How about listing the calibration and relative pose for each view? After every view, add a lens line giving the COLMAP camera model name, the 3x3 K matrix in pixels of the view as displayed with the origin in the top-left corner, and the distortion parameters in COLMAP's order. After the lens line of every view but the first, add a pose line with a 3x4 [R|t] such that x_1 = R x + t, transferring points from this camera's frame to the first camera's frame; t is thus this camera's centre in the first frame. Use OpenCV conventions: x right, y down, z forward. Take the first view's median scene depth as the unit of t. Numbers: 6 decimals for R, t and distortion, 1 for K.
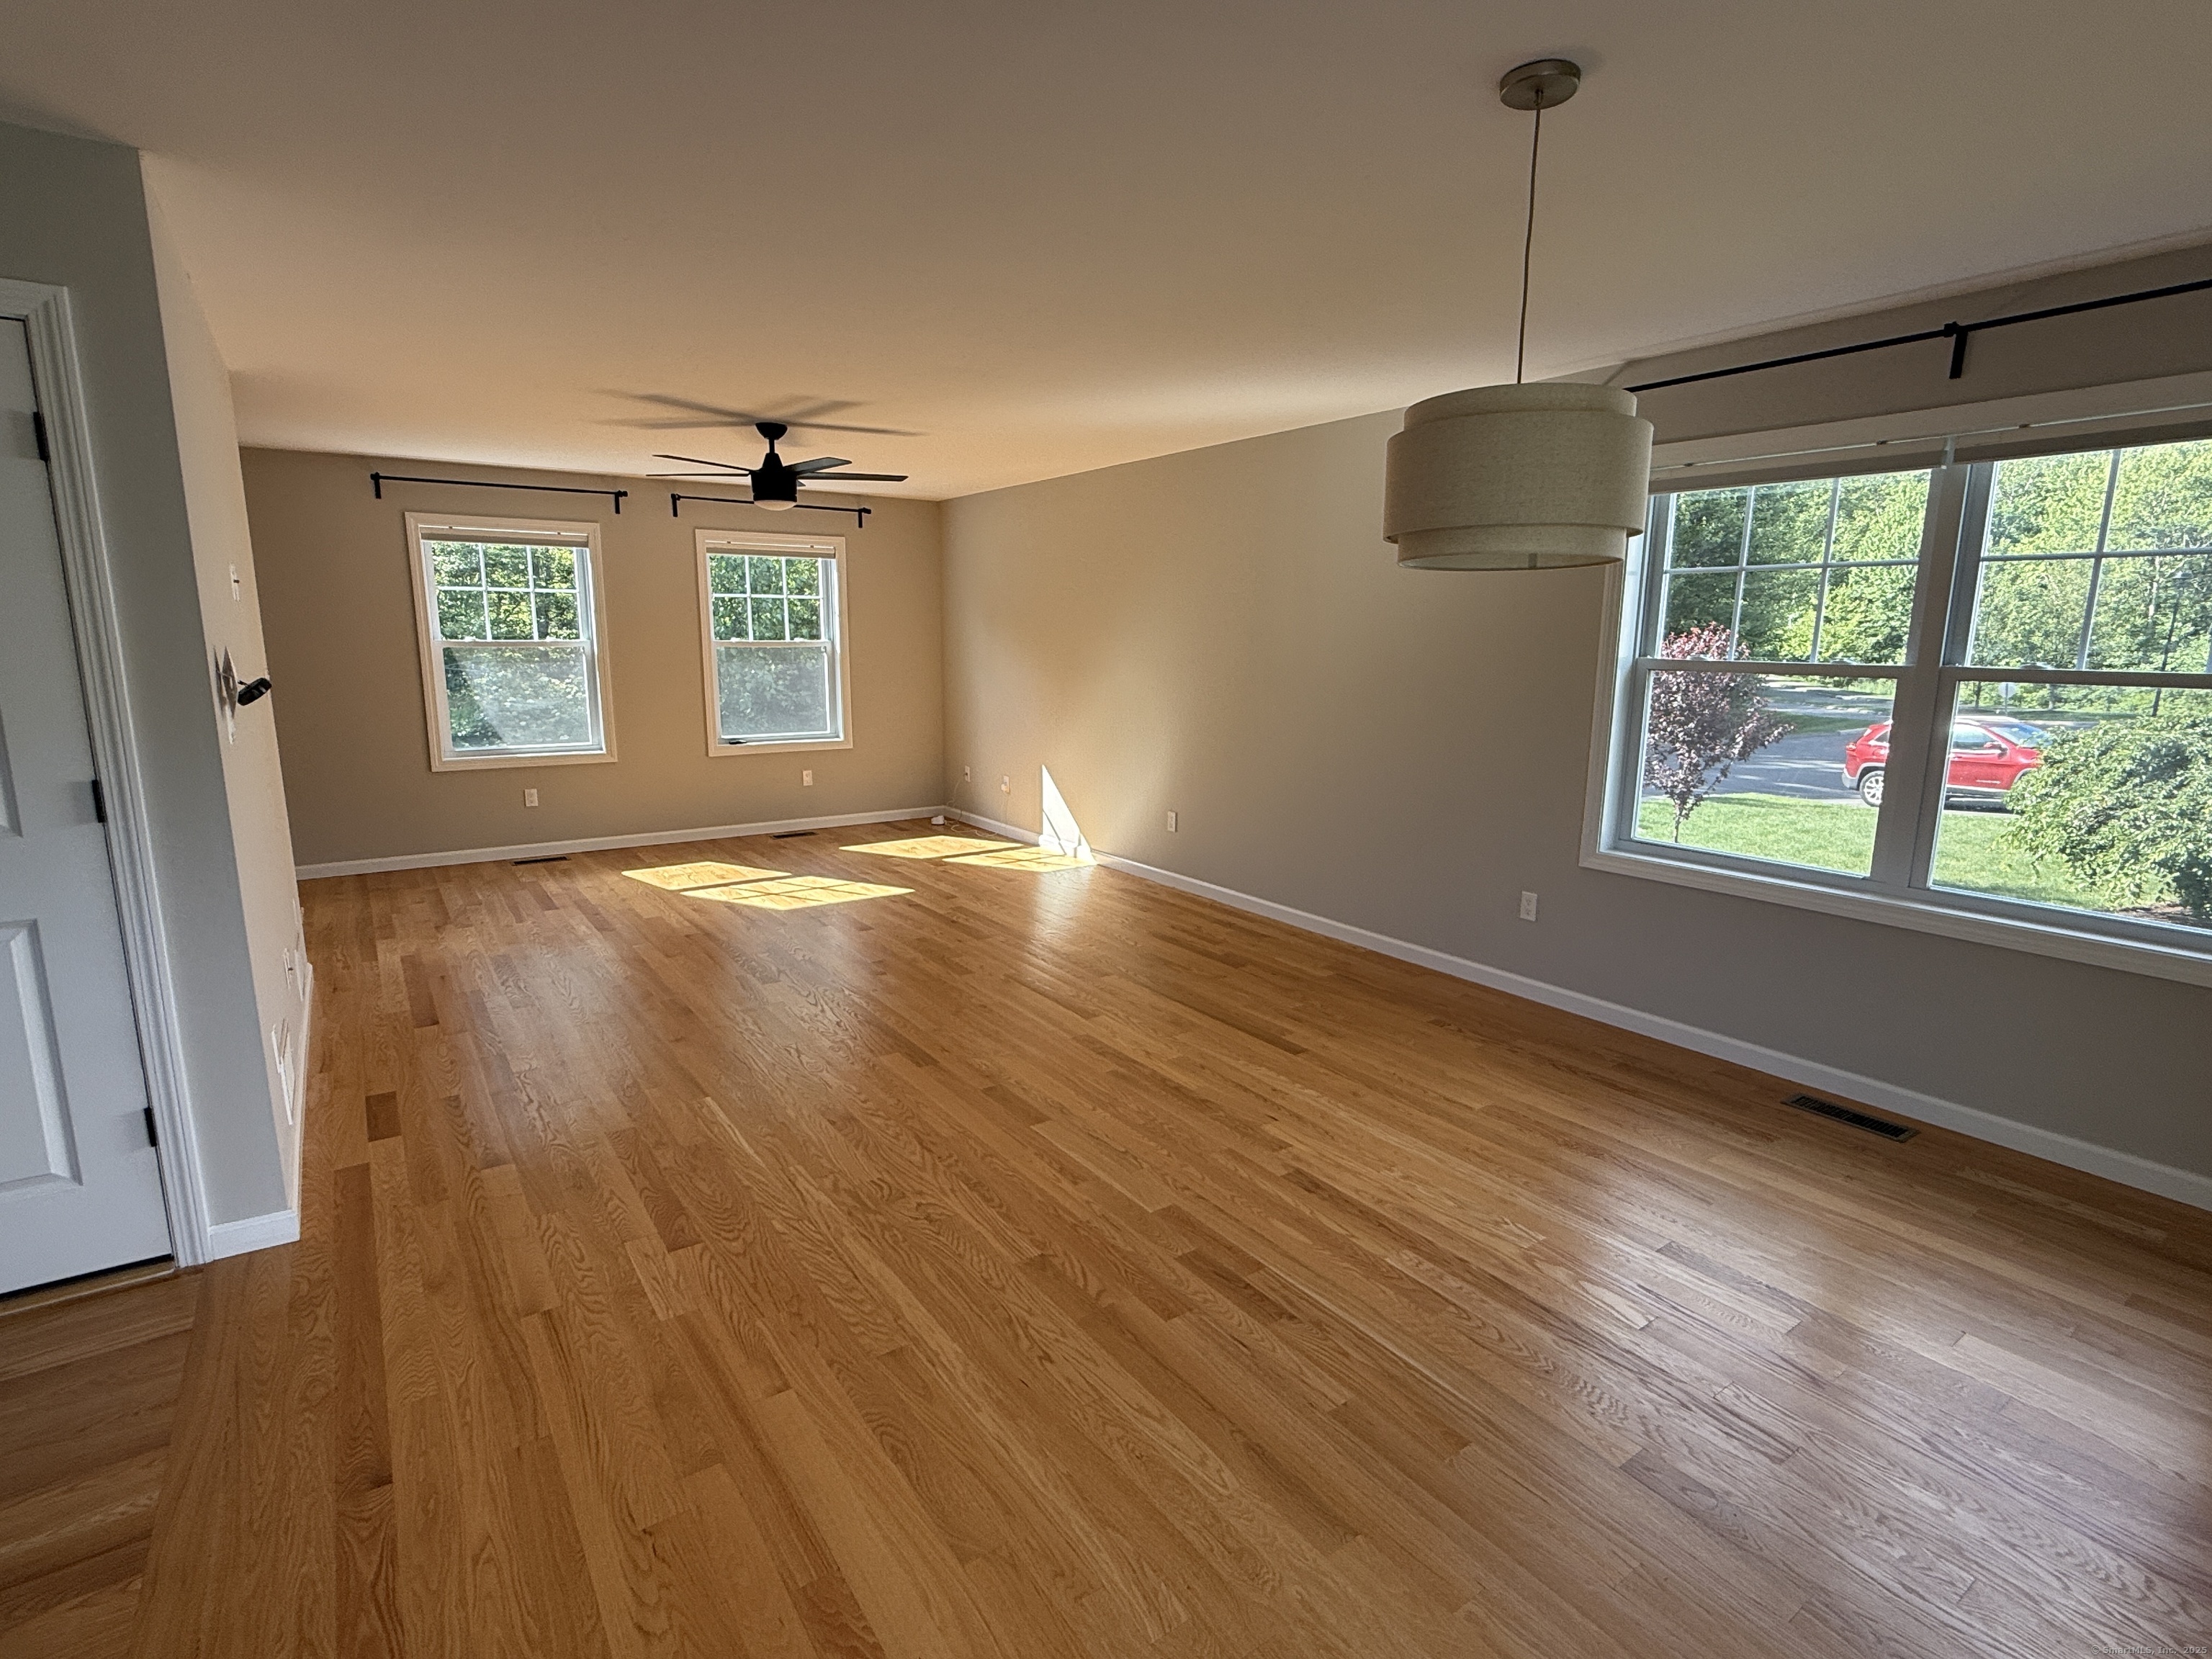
lens RADIAL K [[1088.1, 0, 1103.6], [0, 1088.1, 836.6], [0, 0, 1]] dist [0.001915, -0.002006]
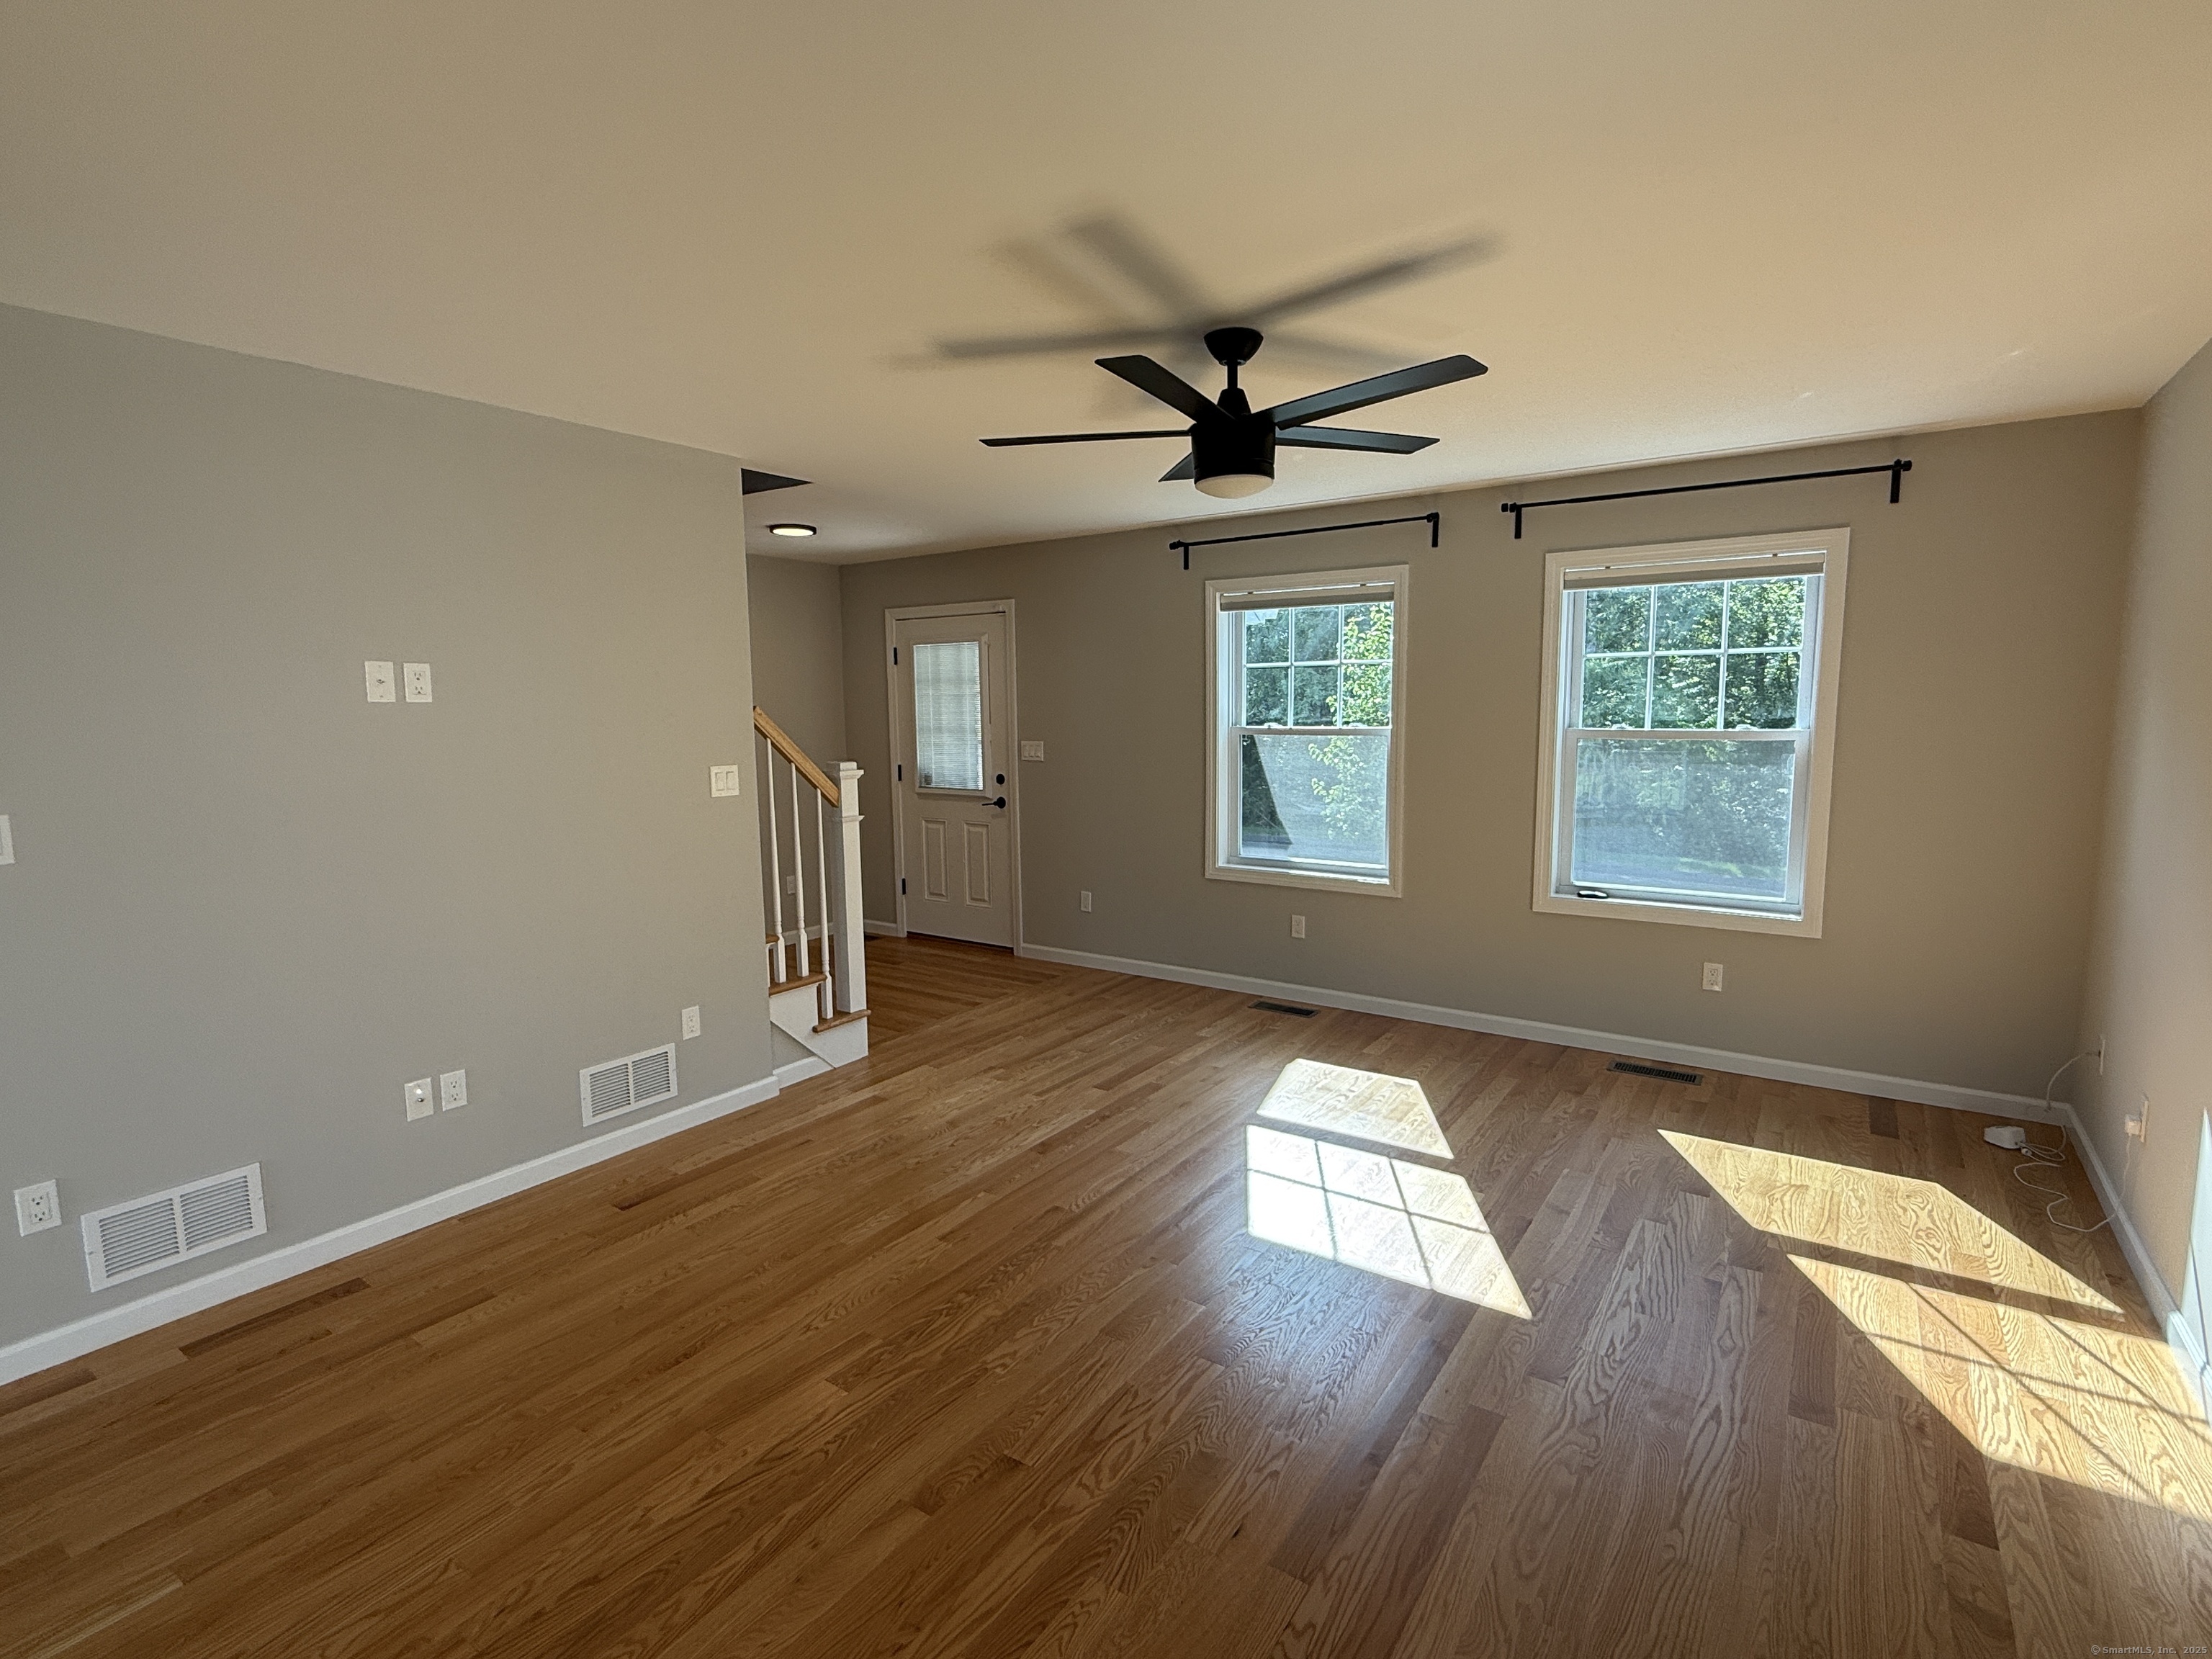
lens RADIAL K [[1066.0, 0, 1109.5], [0, 1066.0, 829.6], [0, 0, 1]] dist [0.003492, -0.000304]
pose [[0.345263, 0.101209, -0.933033, 0.299714], [-0.160999, 0.985818, 0.047359, -0.264595], [0.924593, 0.133866, 0.356661, 1.320650]]
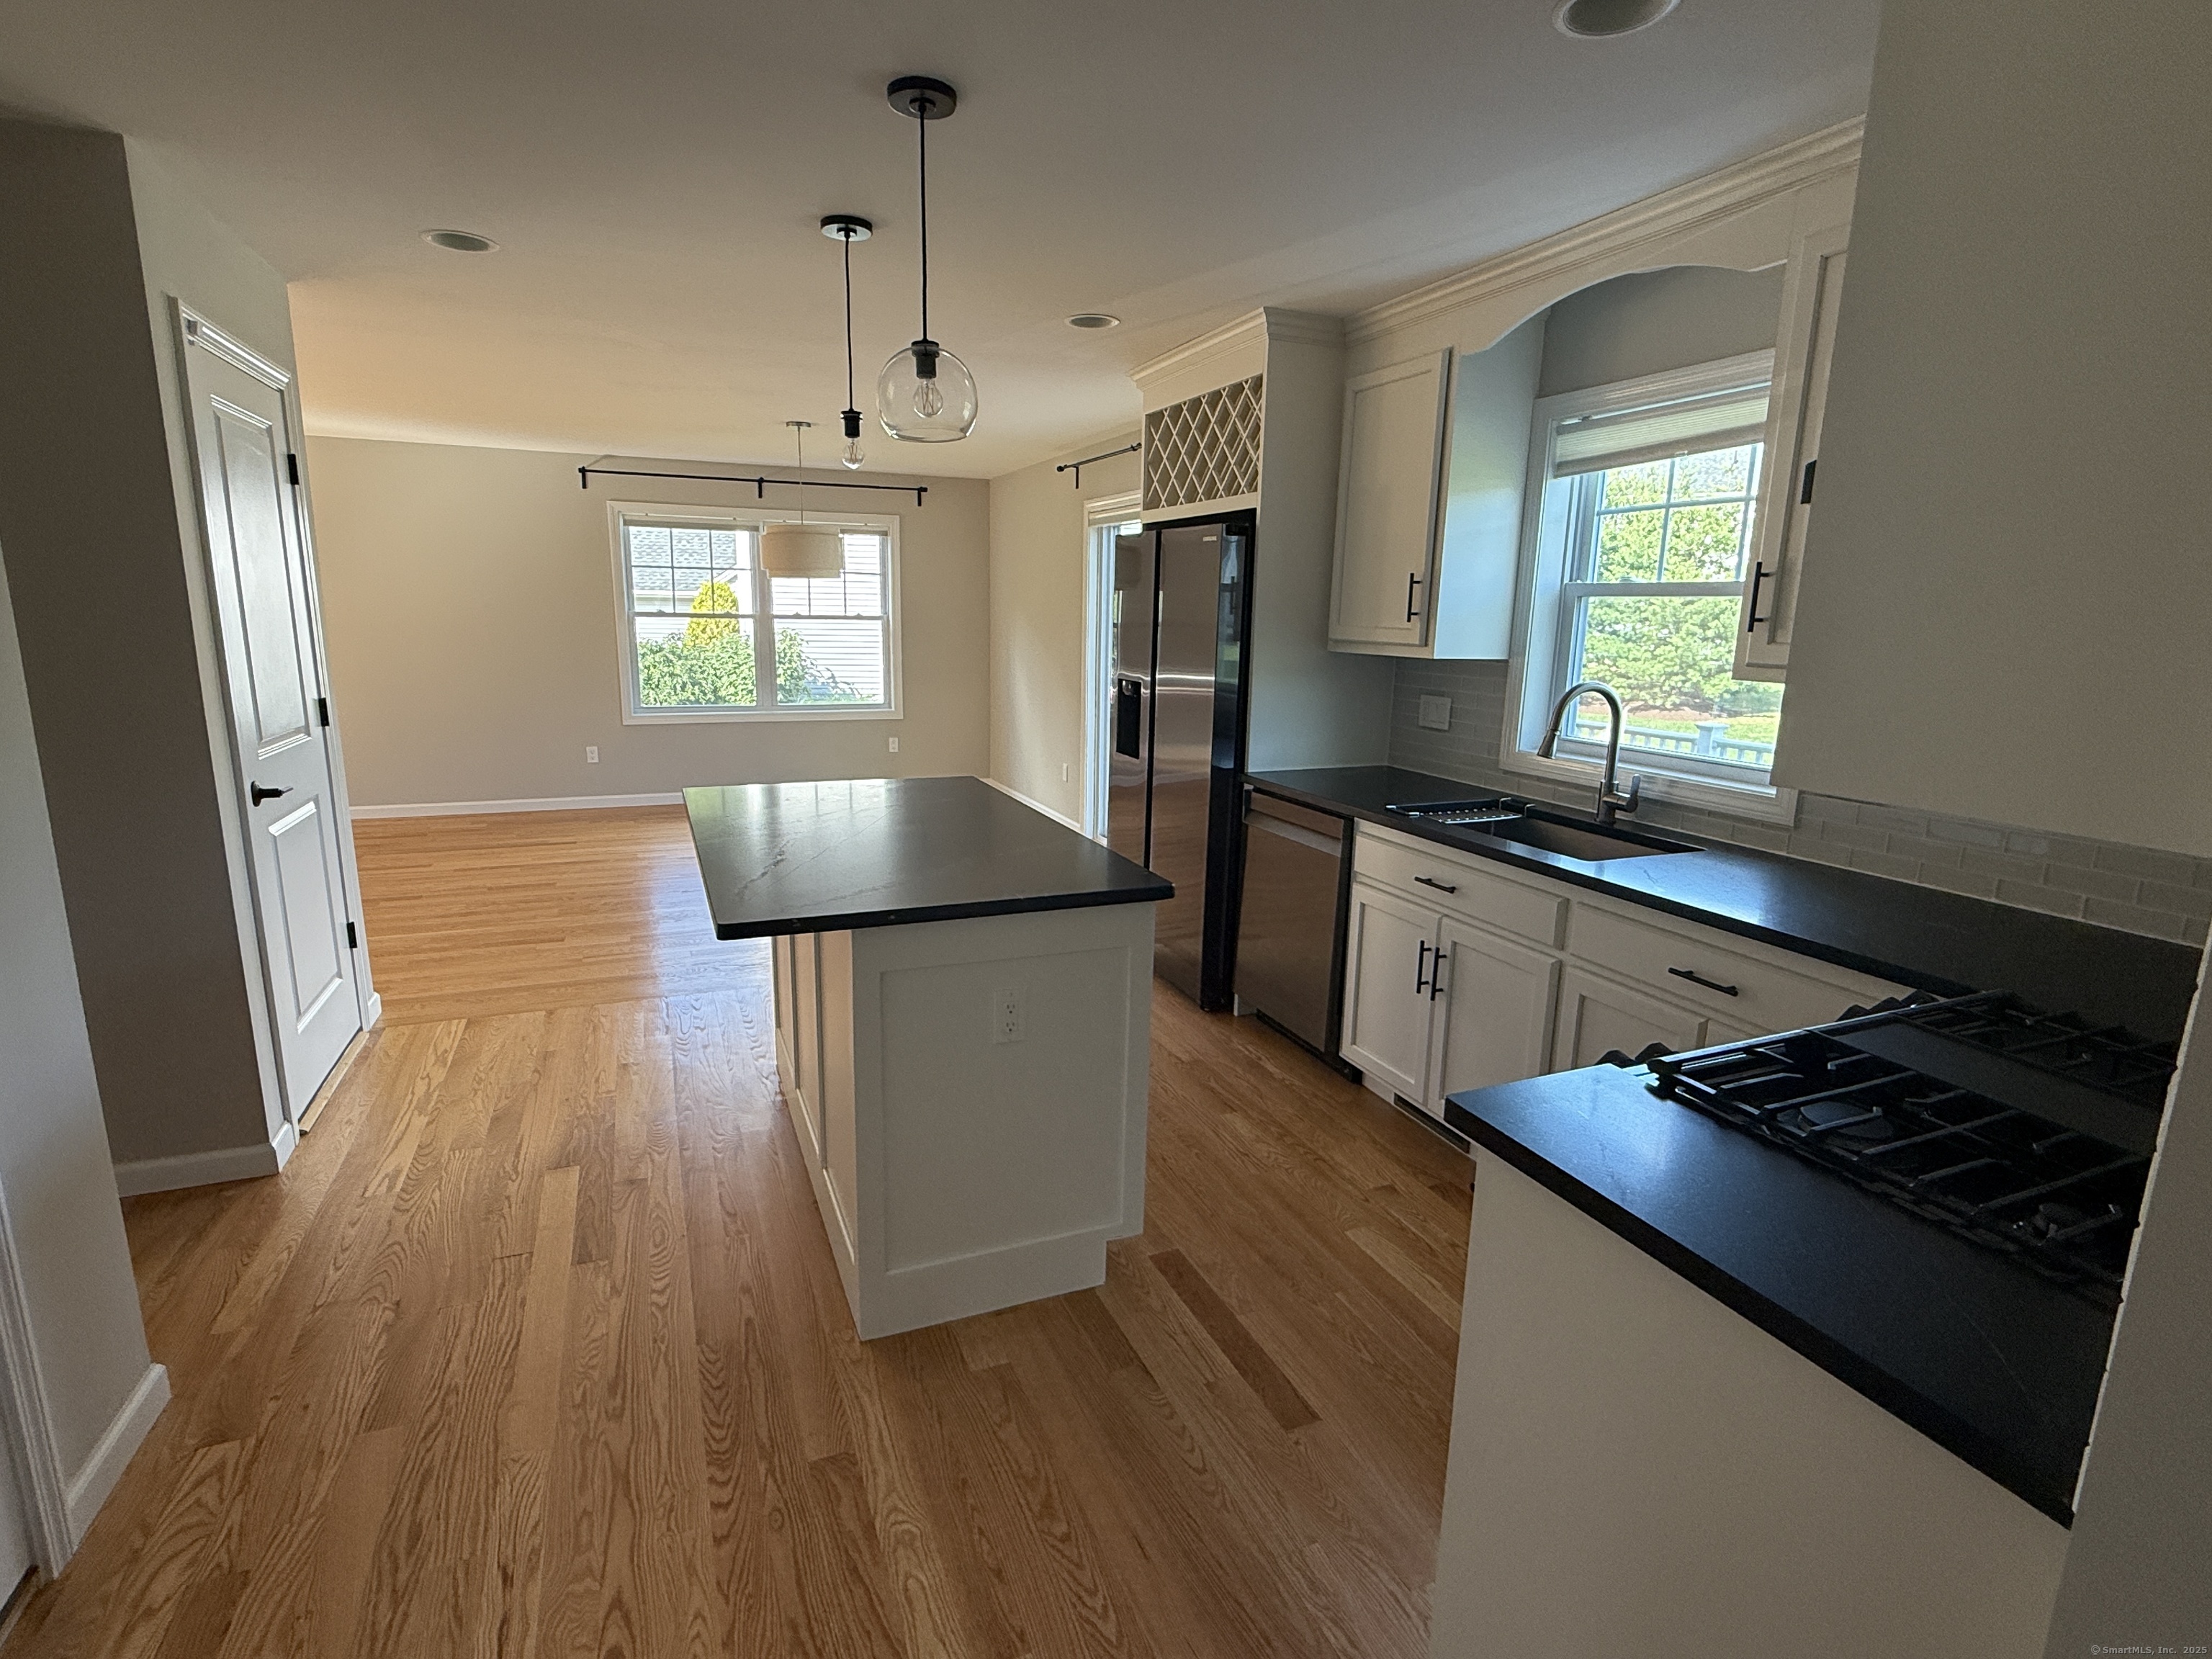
lens RADIAL K [[1088.1, 0, 1094.2], [0, 1088.1, 842.5], [0, 0, 1]] dist [0.001915, -0.002006]
pose [[0.219611, -0.206774, 0.953423, -1.598974], [0.165943, 0.970957, 0.172353, 0.044383], [-0.961371, 0.120364, 0.247545, -0.277196]]
